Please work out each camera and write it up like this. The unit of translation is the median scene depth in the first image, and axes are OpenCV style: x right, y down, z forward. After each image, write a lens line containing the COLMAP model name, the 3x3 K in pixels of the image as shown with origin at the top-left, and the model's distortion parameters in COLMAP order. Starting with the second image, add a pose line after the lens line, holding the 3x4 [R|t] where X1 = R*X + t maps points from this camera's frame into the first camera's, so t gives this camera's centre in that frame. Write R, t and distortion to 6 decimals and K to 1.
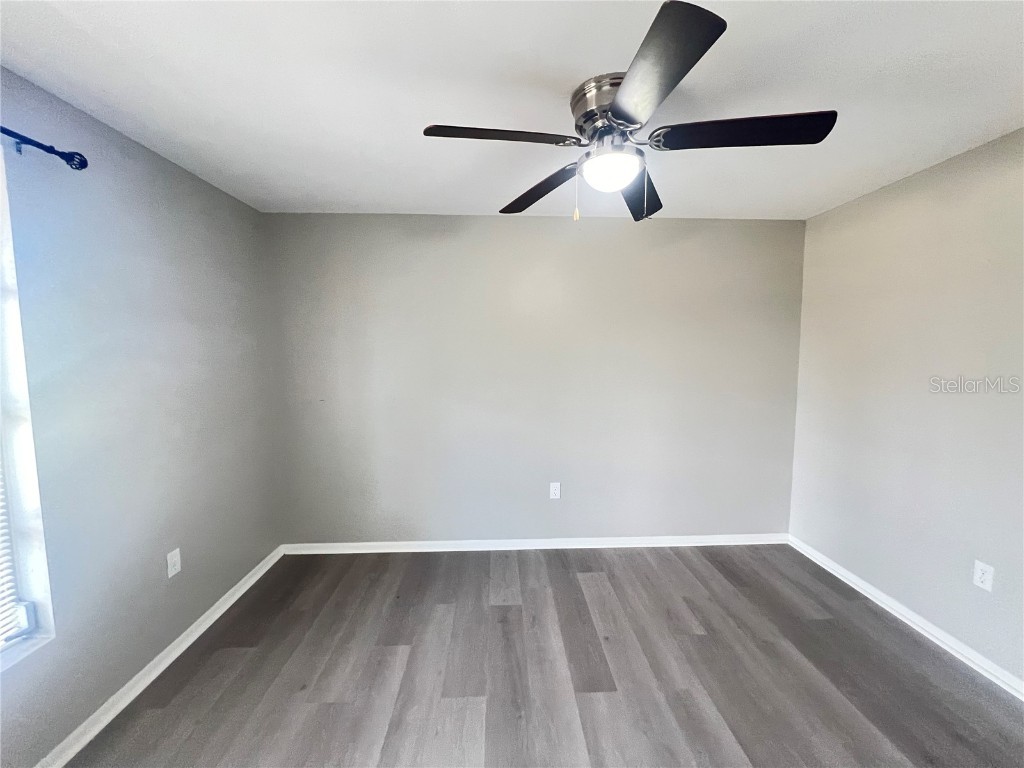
lens RADIAL K [[408.7, 0, 514.7], [0, 408.7, 384.5], [0, 0, 1]] dist [-0.001091, 0.000286]
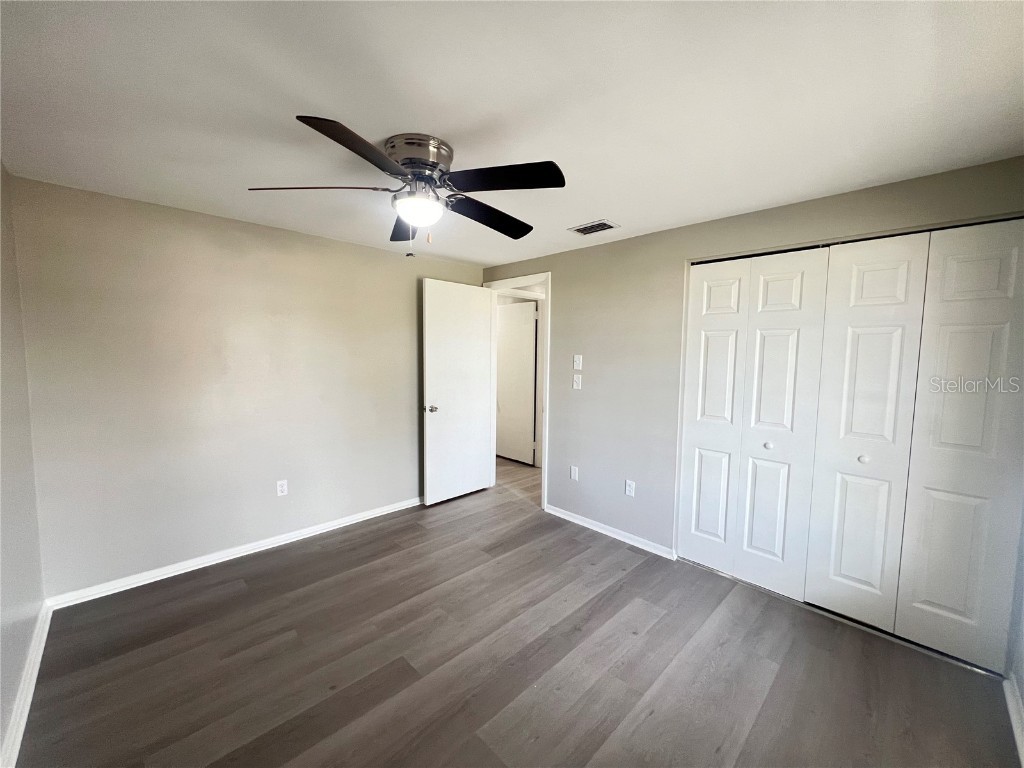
lens RADIAL K [[407.1, 0, 514.7], [0, 407.1, 384.2], [0, 0, 1]] dist [-0.000849, 0.000784]
pose [[-0.670099, -0.063962, 0.739511, -0.669984], [0.049147, 0.990271, 0.130186, -0.120441], [-0.740643, 0.123582, -0.660436, 1.266996]]
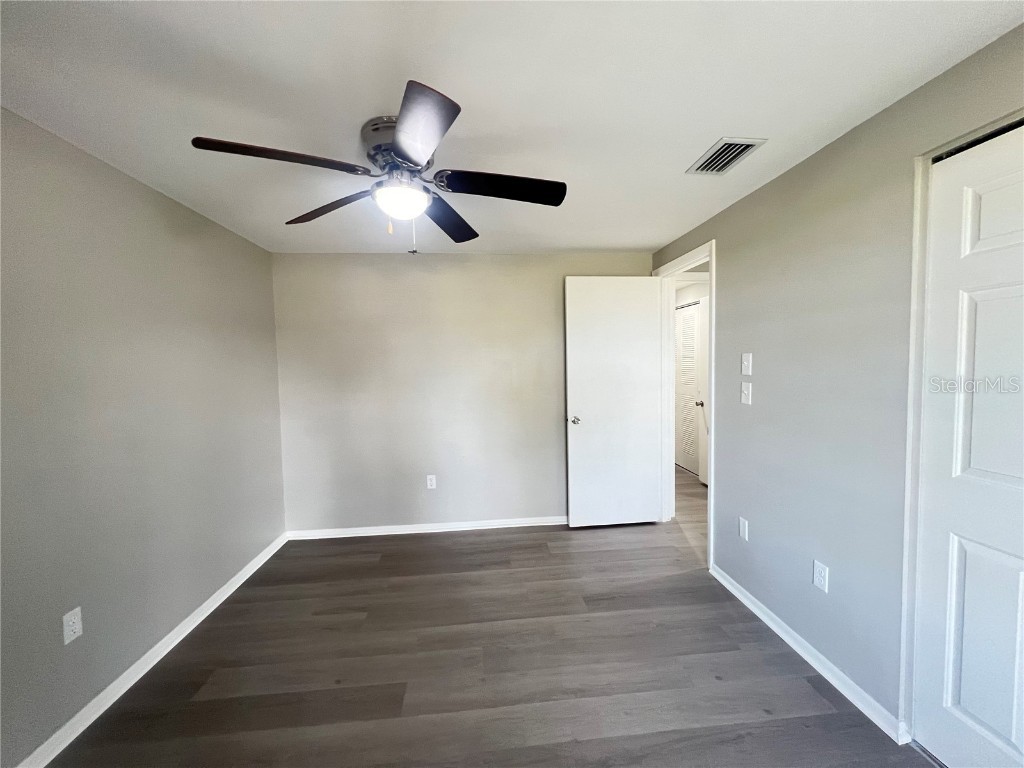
lens RADIAL K [[408.6, 0, 515.4], [0, 408.6, 384.4], [0, 0, 1]] dist [0.000240, 0.000044]
pose [[-0.048978, -0.052133, 0.997438, -0.698682], [0.101753, 0.993181, 0.056907, -0.048200], [-0.993603, 0.104279, -0.043339, 0.609462]]
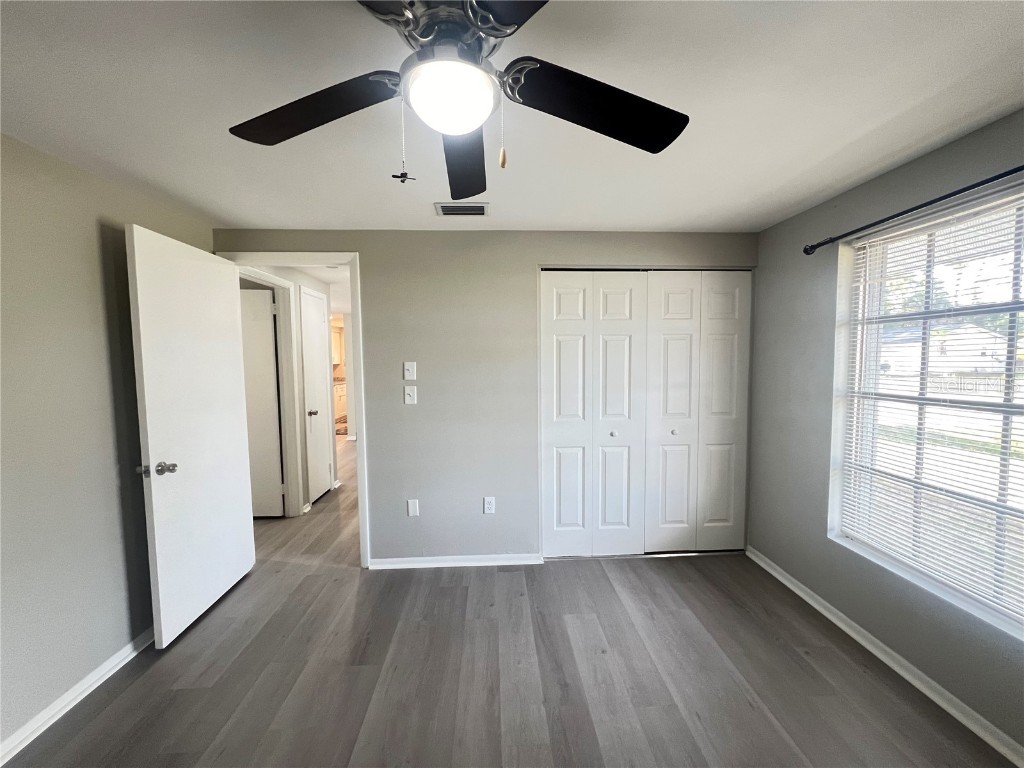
lens RADIAL K [[407.1, 0, 514.7], [0, 407.1, 384.2], [0, 0, 1]] dist [-0.000849, 0.000784]
pose [[-0.999839, 0.014078, -0.011129, 0.113655], [0.012317, 0.989364, 0.144936, -0.127708], [0.013051, 0.144776, -0.989378, 1.314045]]
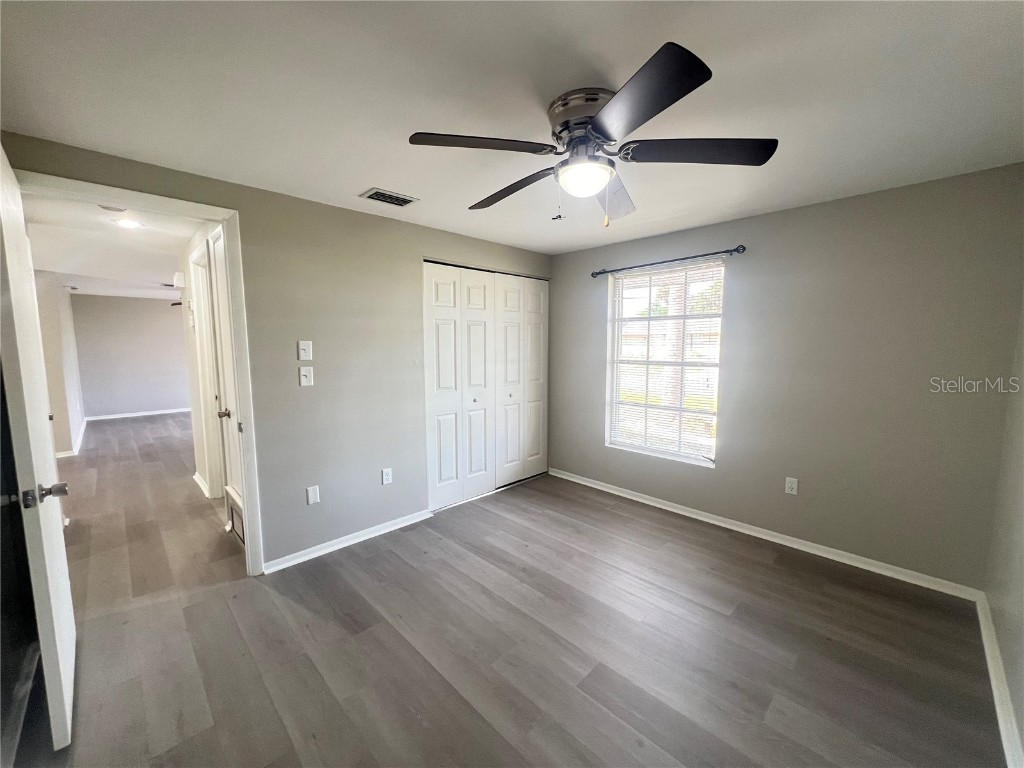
lens RADIAL K [[407.1, 0, 514.7], [0, 407.1, 384.2], [0, 0, 1]] dist [-0.000849, 0.000784]
pose [[-0.738329, 0.073949, -0.670374, 0.867732], [-0.051207, 0.984955, 0.165048, -0.118317], [0.672494, 0.156188, -0.723435, 1.336882]]
